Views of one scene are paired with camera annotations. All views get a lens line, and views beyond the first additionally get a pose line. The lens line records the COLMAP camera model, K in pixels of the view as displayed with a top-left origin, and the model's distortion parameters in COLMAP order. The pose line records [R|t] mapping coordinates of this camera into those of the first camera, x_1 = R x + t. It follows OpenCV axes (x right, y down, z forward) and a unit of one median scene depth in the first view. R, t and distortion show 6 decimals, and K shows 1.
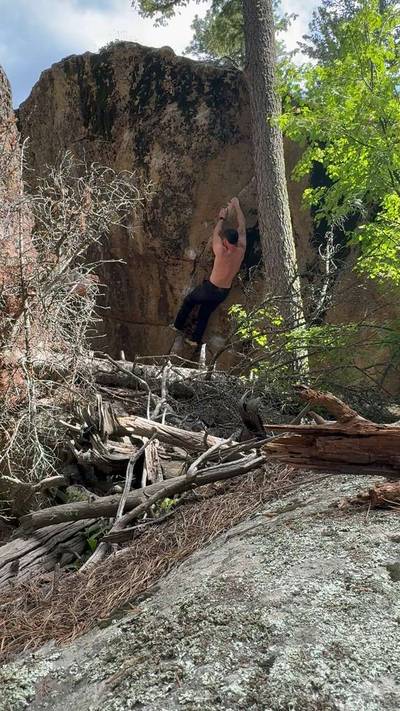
lens RADIAL K [[522.6, 0, 200.0], [0, 522.6, 355.5], [0, 0, 1]] dist [-0.000408, -0.001077]
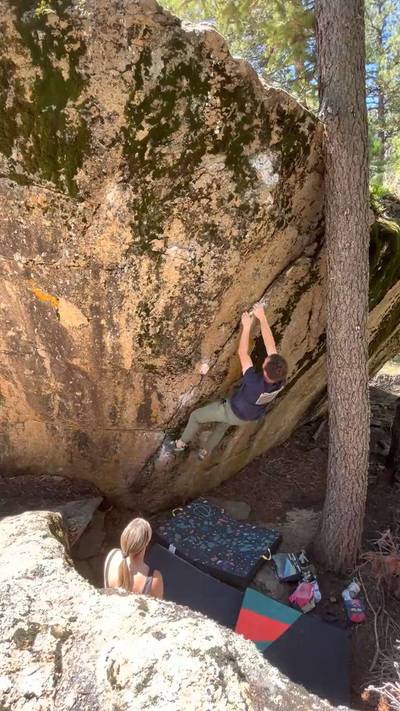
lens RADIAL K [[330.0, 0, 200.2], [0, 330.0, 352.8], [0, 0, 1]] dist [-0.000711, -0.000875]
pose [[0.855378, -0.158972, 0.493008, -0.271709], [0.026441, 0.963903, 0.264939, -0.369575], [-0.517329, -0.213587, 0.828704, 0.668748]]
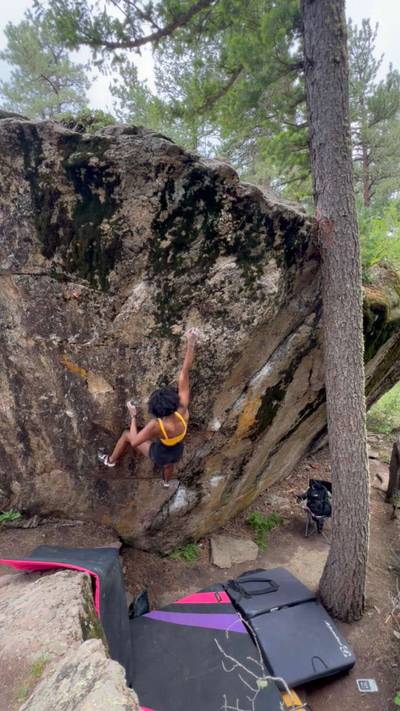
lens RADIAL K [[310.8, 0, 200.4], [0, 310.8, 354.6], [0, 0, 1]] dist [-0.001140, -0.000082]
pose [[0.858410, -0.135471, 0.494753, -0.287312], [0.036784, 0.978271, 0.204043, -0.439930], [-0.511644, -0.156953, 0.844740, 0.668730]]
